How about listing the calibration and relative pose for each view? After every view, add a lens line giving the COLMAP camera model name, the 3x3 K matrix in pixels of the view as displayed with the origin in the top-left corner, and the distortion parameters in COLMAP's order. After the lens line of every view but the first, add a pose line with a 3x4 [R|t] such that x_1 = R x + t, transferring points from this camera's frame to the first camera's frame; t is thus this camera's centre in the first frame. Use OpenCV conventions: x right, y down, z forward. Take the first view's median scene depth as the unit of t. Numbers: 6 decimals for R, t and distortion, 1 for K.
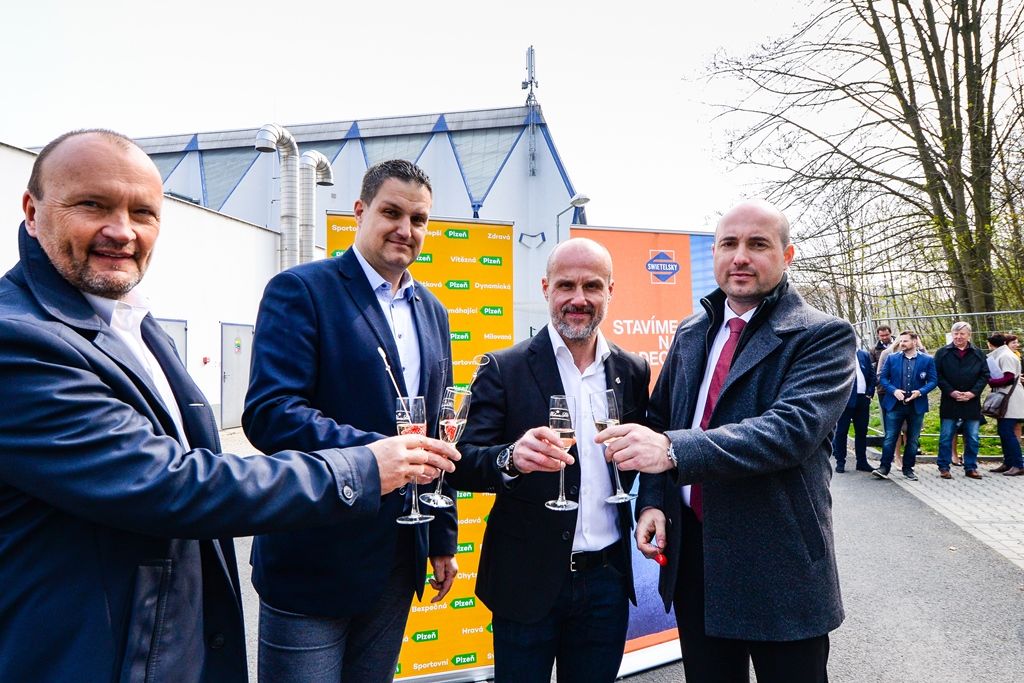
lens RADIAL K [[672.5, 0, 512.0], [0, 672.5, 341.5], [0, 0, 1]] dist [-0.008643, -0.002221]
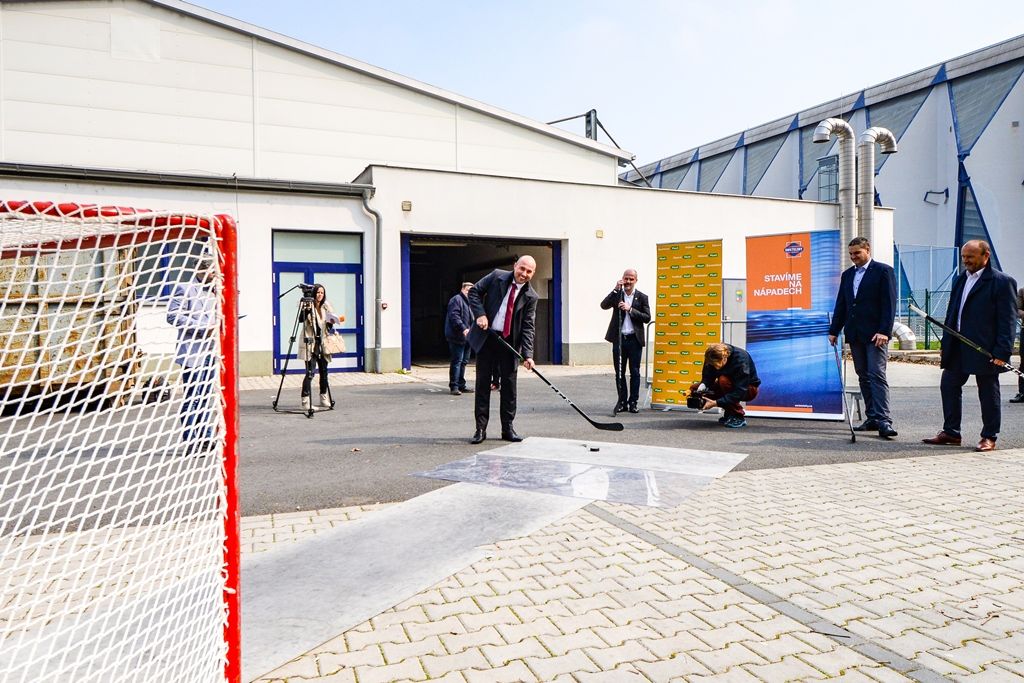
lens RADIAL K [[699.0, 0, 512.0], [0, 699.0, 341.5], [0, 0, 1]] dist [-0.003681, -0.001669]
pose [[0.581003, 0.029488, -0.813367, 0.101423], [0.021445, 0.998442, 0.051517, 0.003259], [0.813619, -0.047374, 0.579465, -0.068825]]
